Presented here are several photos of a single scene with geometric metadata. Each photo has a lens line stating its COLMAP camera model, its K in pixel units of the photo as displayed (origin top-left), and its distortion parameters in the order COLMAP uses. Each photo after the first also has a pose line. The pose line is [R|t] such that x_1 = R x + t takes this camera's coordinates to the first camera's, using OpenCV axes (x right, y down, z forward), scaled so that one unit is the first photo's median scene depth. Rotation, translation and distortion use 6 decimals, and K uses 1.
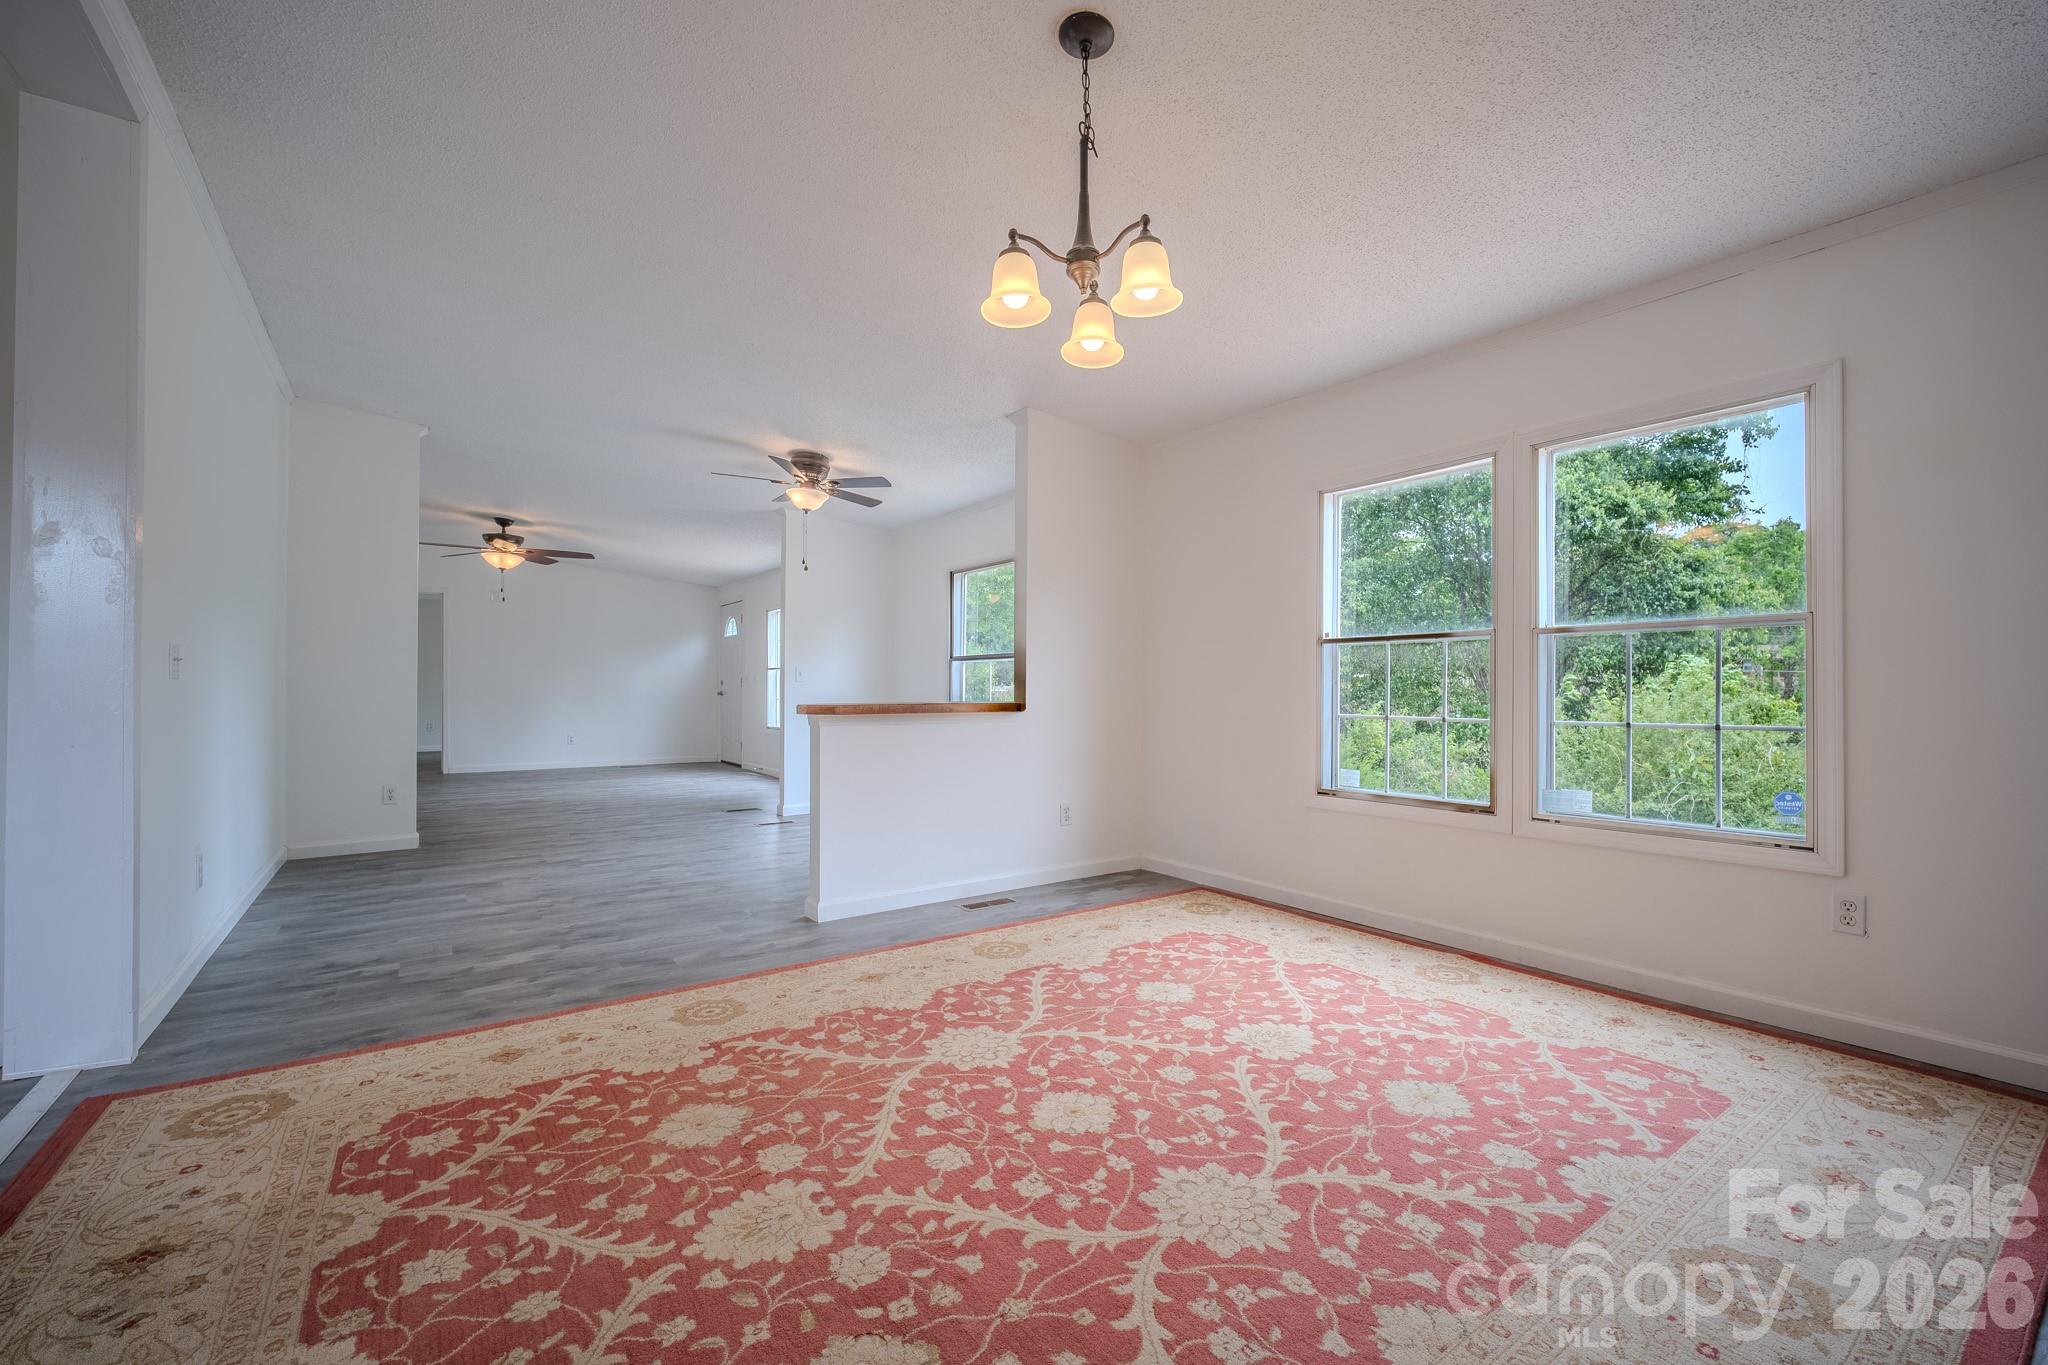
lens RADIAL K [[848.9, 0, 1036.6], [0, 848.9, 683.3], [0, 0, 1]] dist [-0.006320, -0.000861]
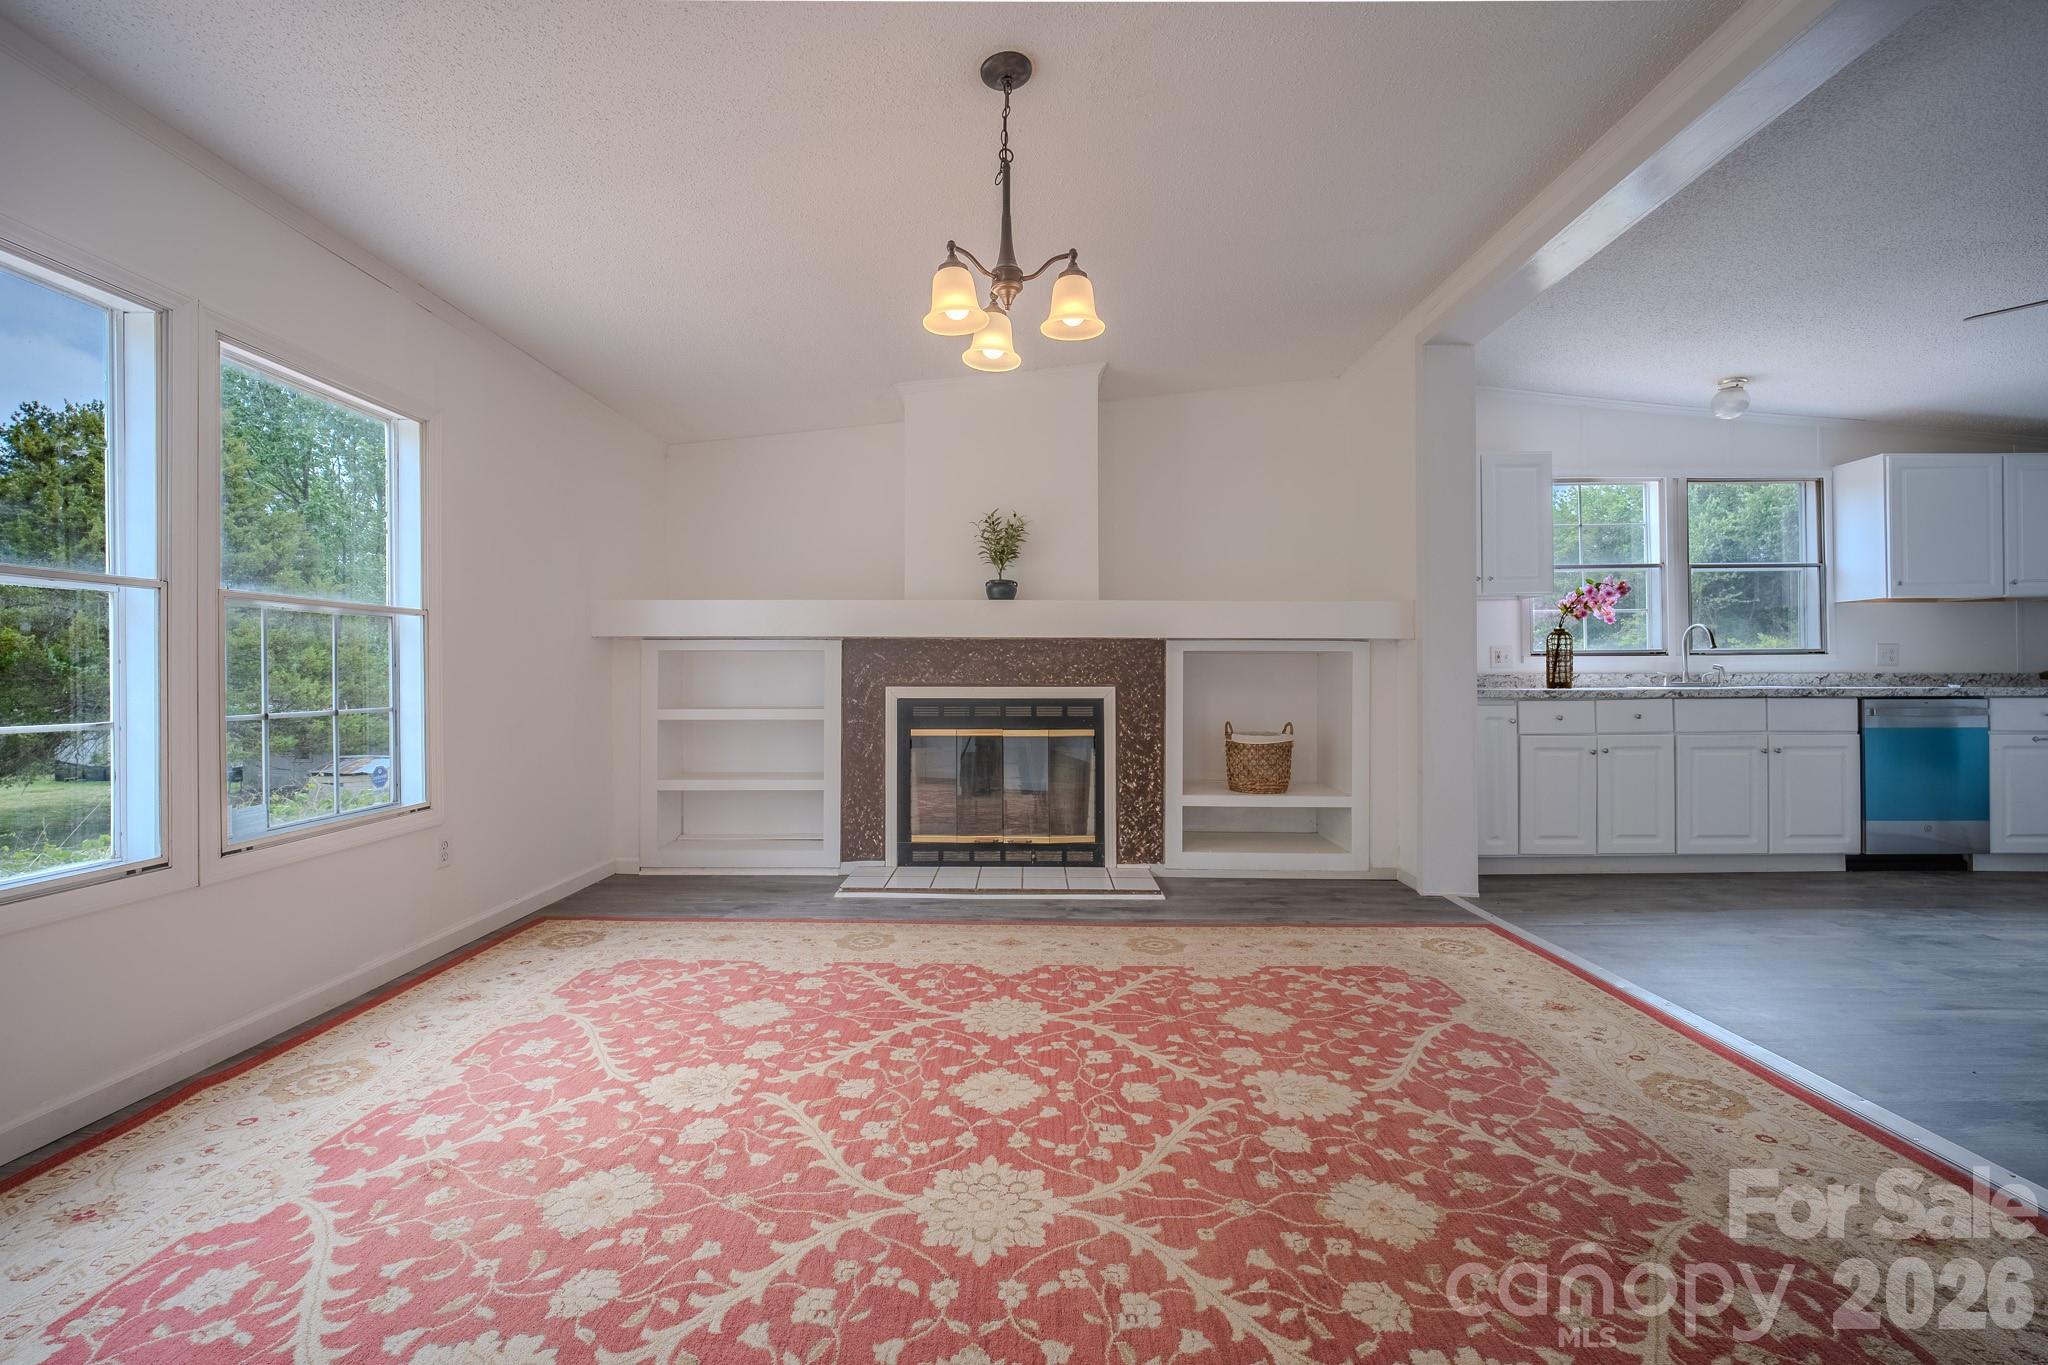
lens RADIAL K [[848.9, 0, 1013.8], [0, 848.9, 668.7], [0, 0, 1]] dist [-0.006320, -0.000861]
pose [[-0.794806, 0.003845, 0.606851, -0.587757], [-0.006128, 0.999878, -0.014361, 0.013628], [-0.606833, -0.015133, -0.794686, 1.795819]]
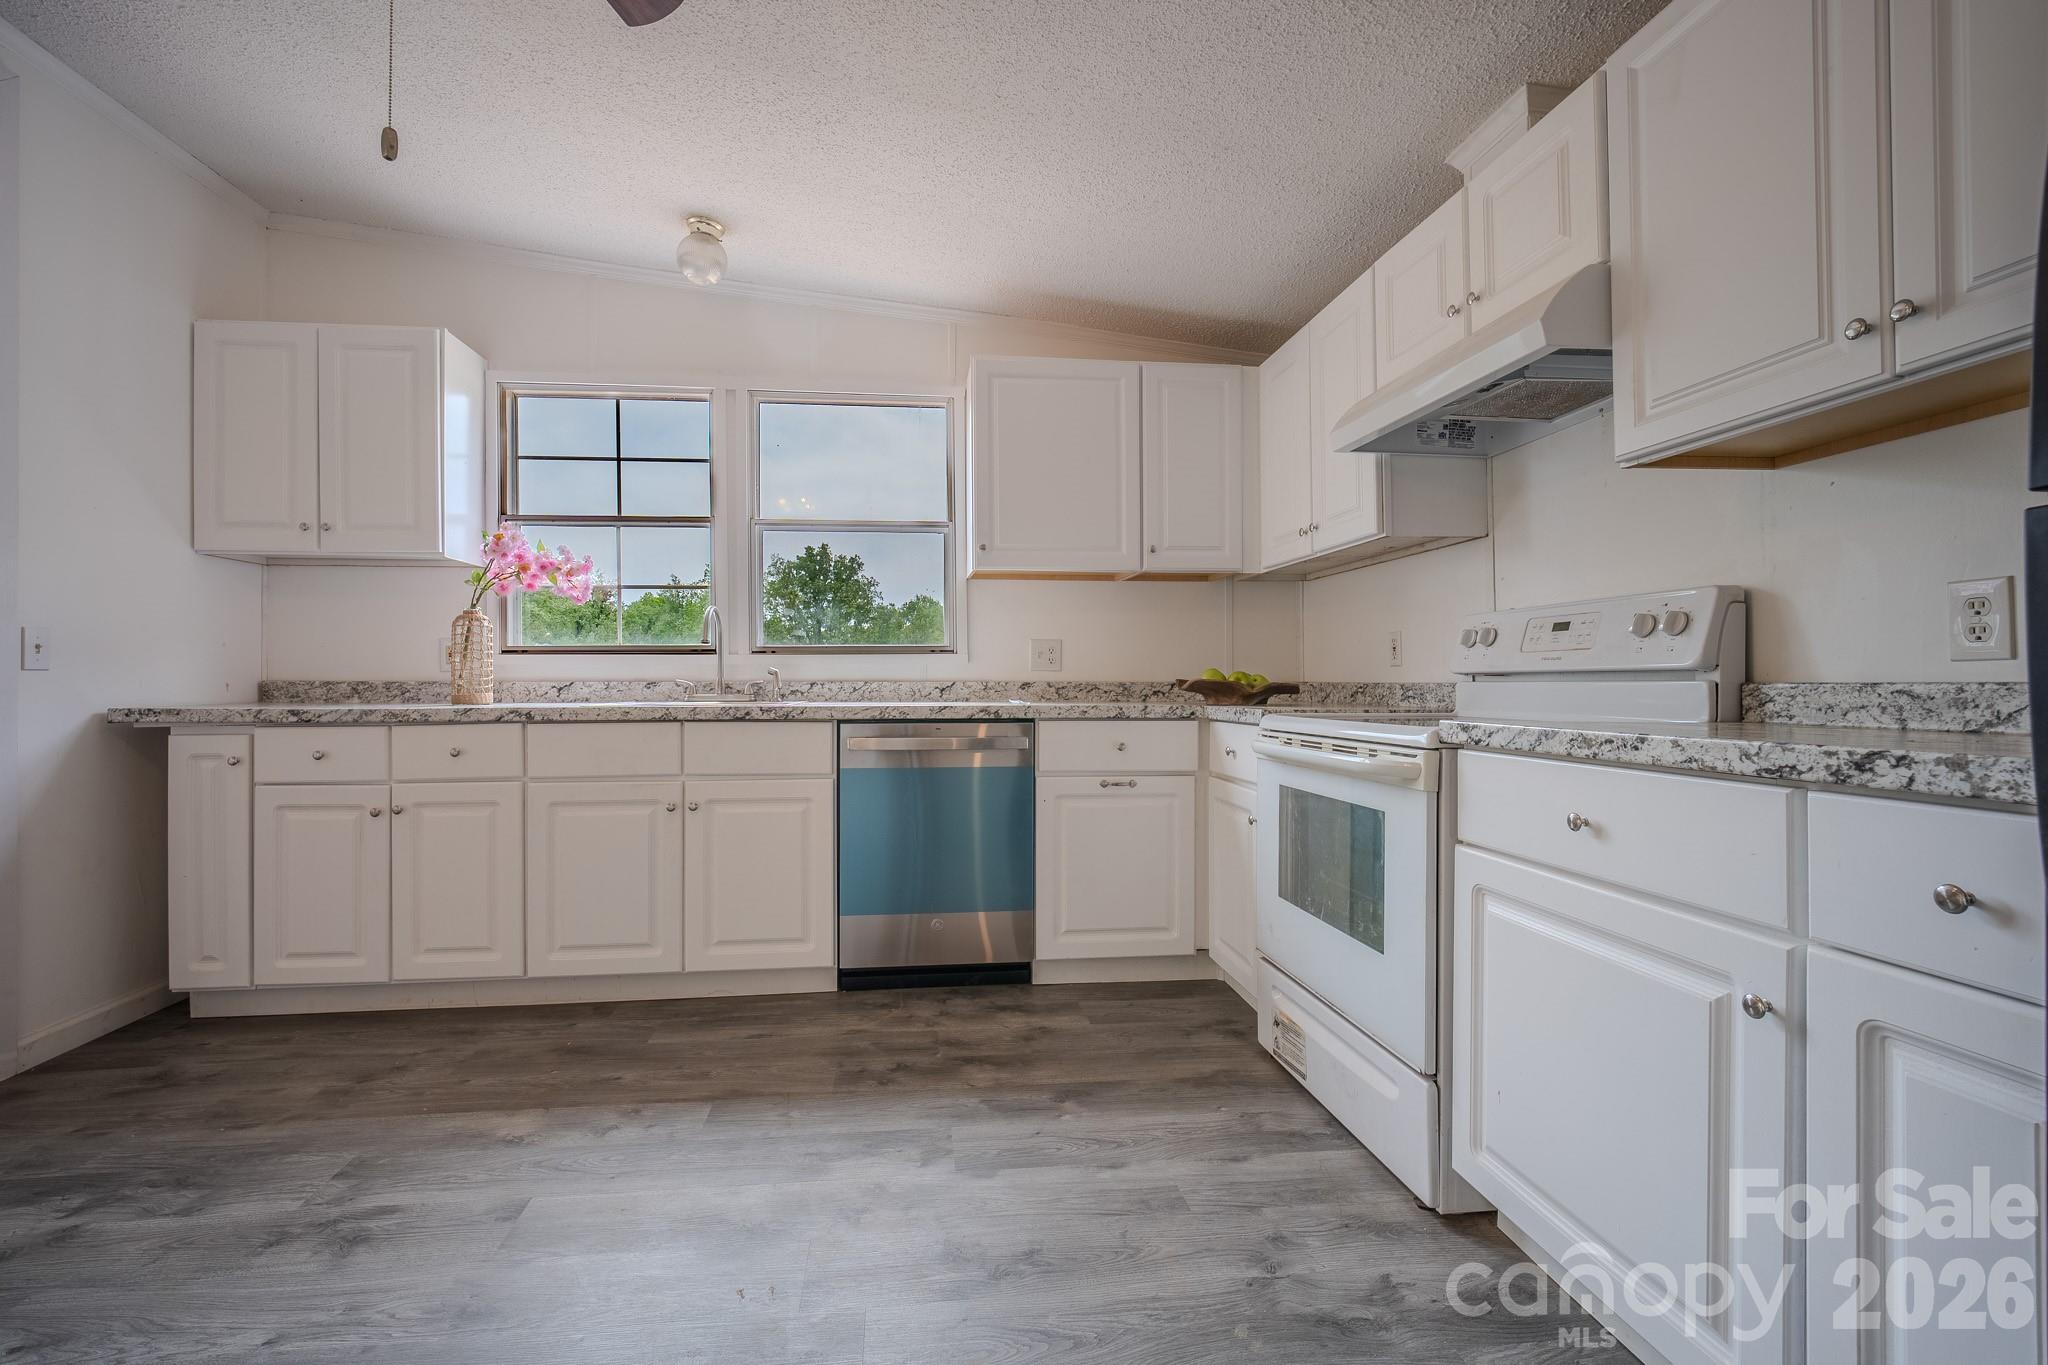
lens RADIAL K [[848.9, 0, 994.2], [0, 848.9, 683.4], [0, 0, 1]] dist [-0.006320, -0.000861]
pose [[-0.866703, -0.006835, 0.498777, -1.853747], [-0.008967, 0.999958, -0.001878, -0.016300], [-0.498744, -0.006100, -0.866728, -0.081631]]
